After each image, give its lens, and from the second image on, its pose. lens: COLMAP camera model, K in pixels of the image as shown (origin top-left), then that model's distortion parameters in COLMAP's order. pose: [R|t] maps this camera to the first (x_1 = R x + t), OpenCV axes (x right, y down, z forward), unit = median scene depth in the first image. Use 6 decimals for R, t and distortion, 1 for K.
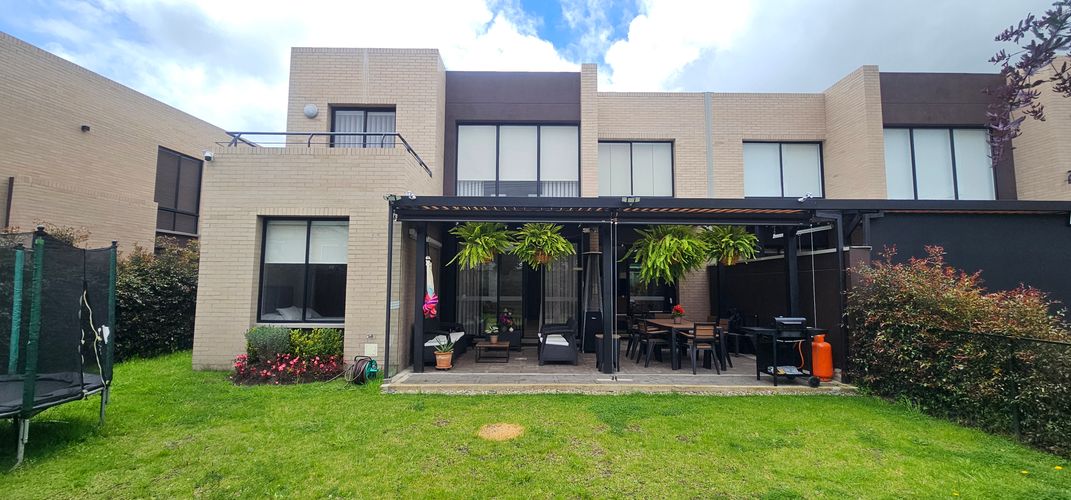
lens RADIAL K [[441.1, 0, 536.0], [0, 441.1, 252.2], [0, 0, 1]] dist [0.001592, -0.000169]
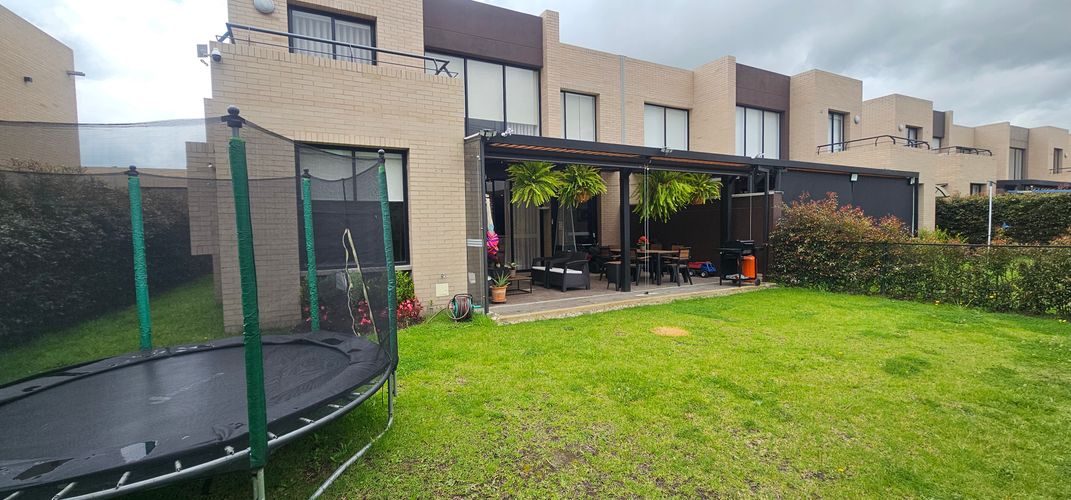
lens RADIAL K [[441.1, 0, 538.7], [0, 441.1, 247.0], [0, 0, 1]] dist [0.001592, -0.000169]
pose [[0.879563, -0.042923, 0.473843, -0.624664], [-0.014282, 0.993092, 0.116470, 0.010317], [-0.475569, -0.109210, 0.872873, 0.053192]]
